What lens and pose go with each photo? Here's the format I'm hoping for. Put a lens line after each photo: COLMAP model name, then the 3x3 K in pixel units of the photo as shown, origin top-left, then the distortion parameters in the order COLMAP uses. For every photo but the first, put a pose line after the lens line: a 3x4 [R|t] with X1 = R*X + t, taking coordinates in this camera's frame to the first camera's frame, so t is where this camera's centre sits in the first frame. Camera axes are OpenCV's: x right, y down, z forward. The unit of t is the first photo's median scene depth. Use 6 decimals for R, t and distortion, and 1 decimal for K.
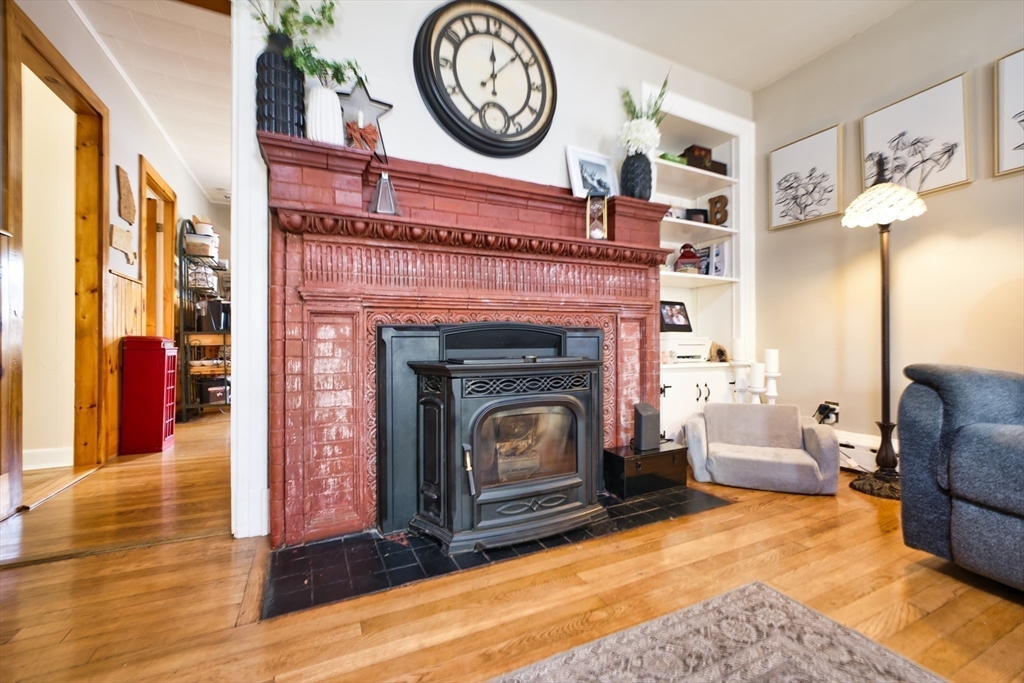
lens RADIAL K [[424.8, 0, 510.6], [0, 424.8, 343.0], [0, 0, 1]] dist [-0.006086, 0.001778]
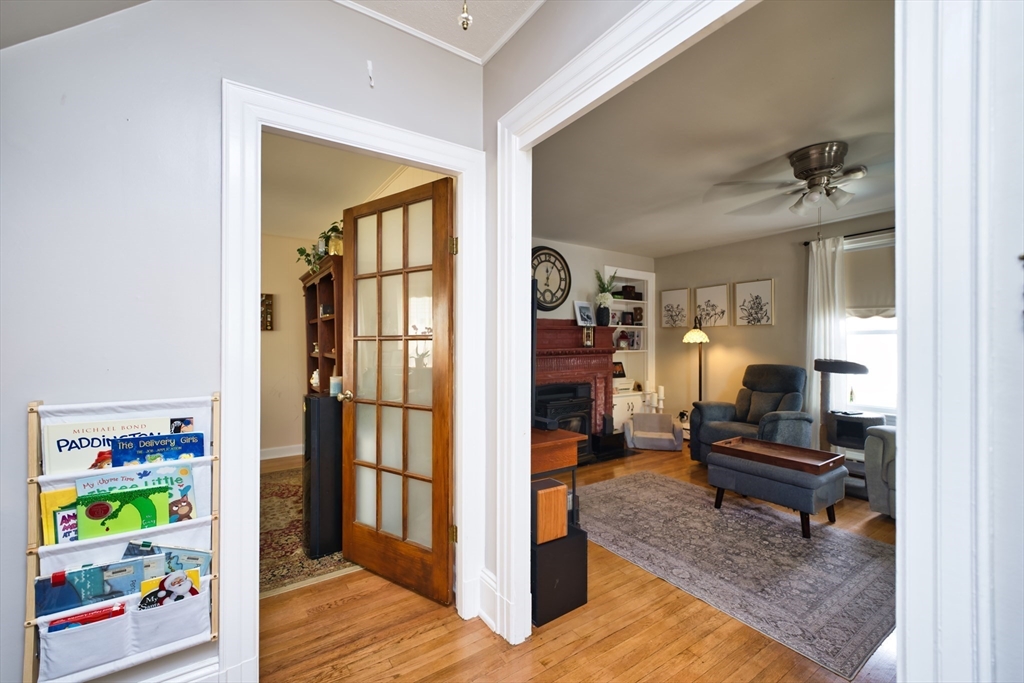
lens RADIAL K [[424.8, 0, 505.5], [0, 424.8, 338.4], [0, 0, 1]] dist [-0.006086, 0.001778]
pose [[0.990561, 0.006241, 0.136933, -0.563105], [-0.004878, 0.999935, -0.010287, -0.247892], [-0.136989, 0.009522, 0.990527, -1.251432]]
